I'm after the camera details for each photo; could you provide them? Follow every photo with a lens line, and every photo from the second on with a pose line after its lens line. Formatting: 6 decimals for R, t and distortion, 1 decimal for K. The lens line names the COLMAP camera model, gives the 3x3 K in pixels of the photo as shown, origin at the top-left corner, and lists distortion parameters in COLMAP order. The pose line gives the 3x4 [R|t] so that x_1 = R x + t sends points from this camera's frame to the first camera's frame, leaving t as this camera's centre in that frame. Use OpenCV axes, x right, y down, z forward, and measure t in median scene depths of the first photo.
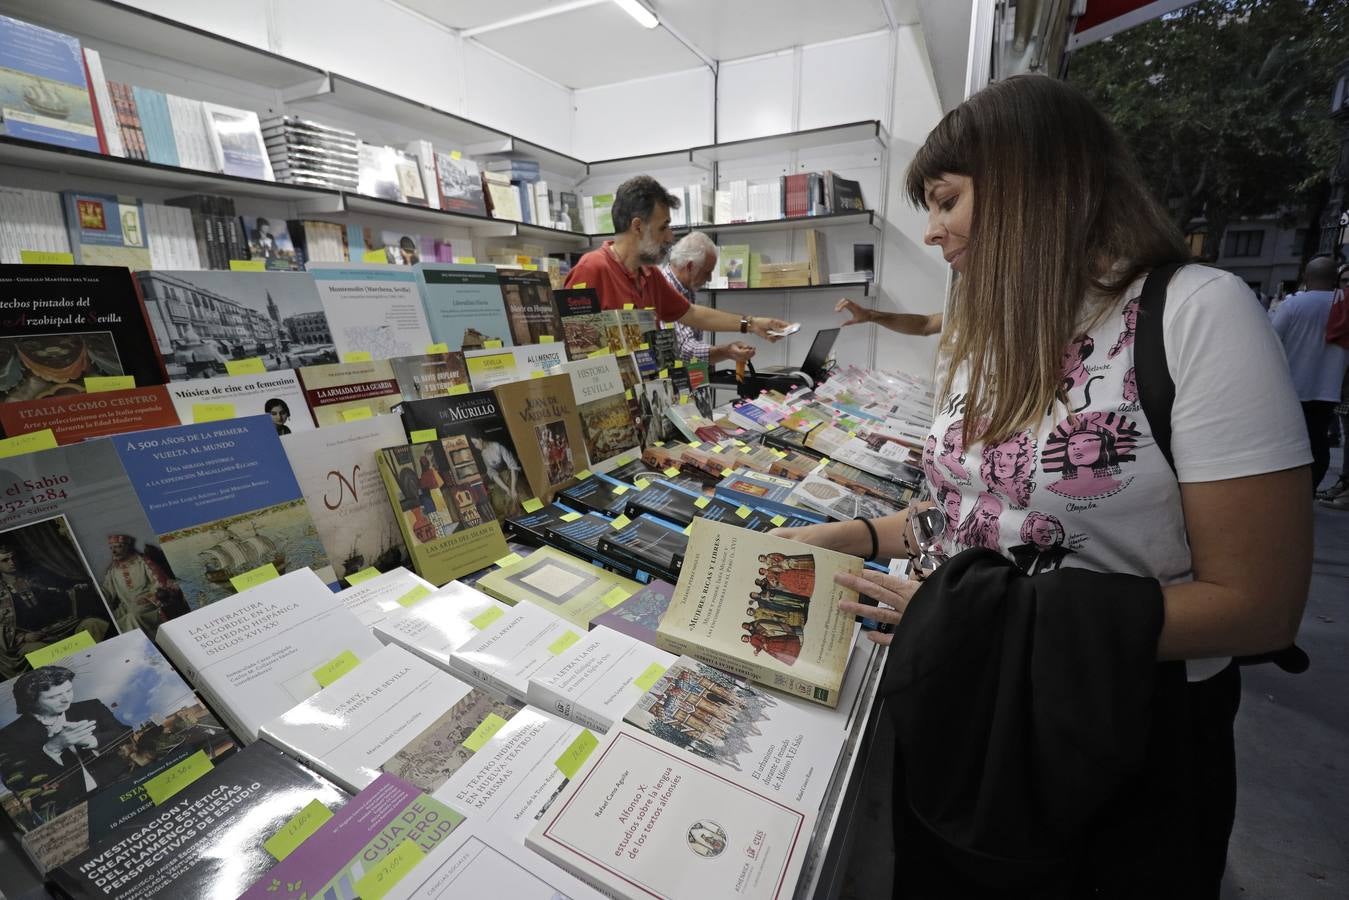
lens RADIAL K [[625.9, 0, 674.0], [0, 625.9, 450.5], [0, 0, 1]] dist [-0.024954, -0.000829]
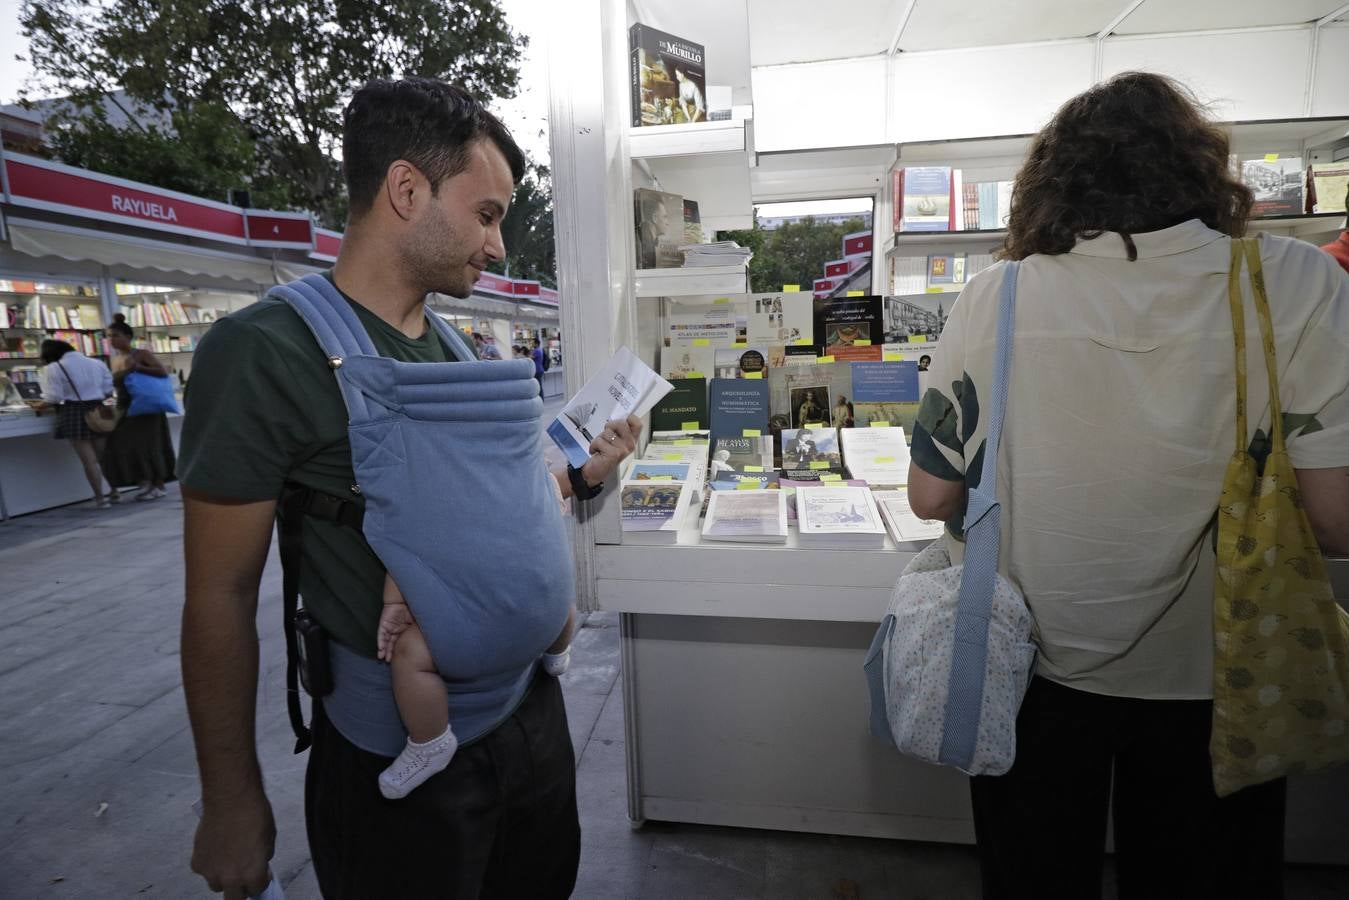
lens RADIAL K [[625.9, 0, 675.1], [0, 625.9, 448.4], [0, 0, 1]] dist [-0.024954, -0.000829]
pose [[0.298762, 0.146312, -0.943045, 1.107964], [-0.183266, 0.978581, 0.093766, 0.179911], [0.936565, 0.144815, 0.319177, -0.386623]]
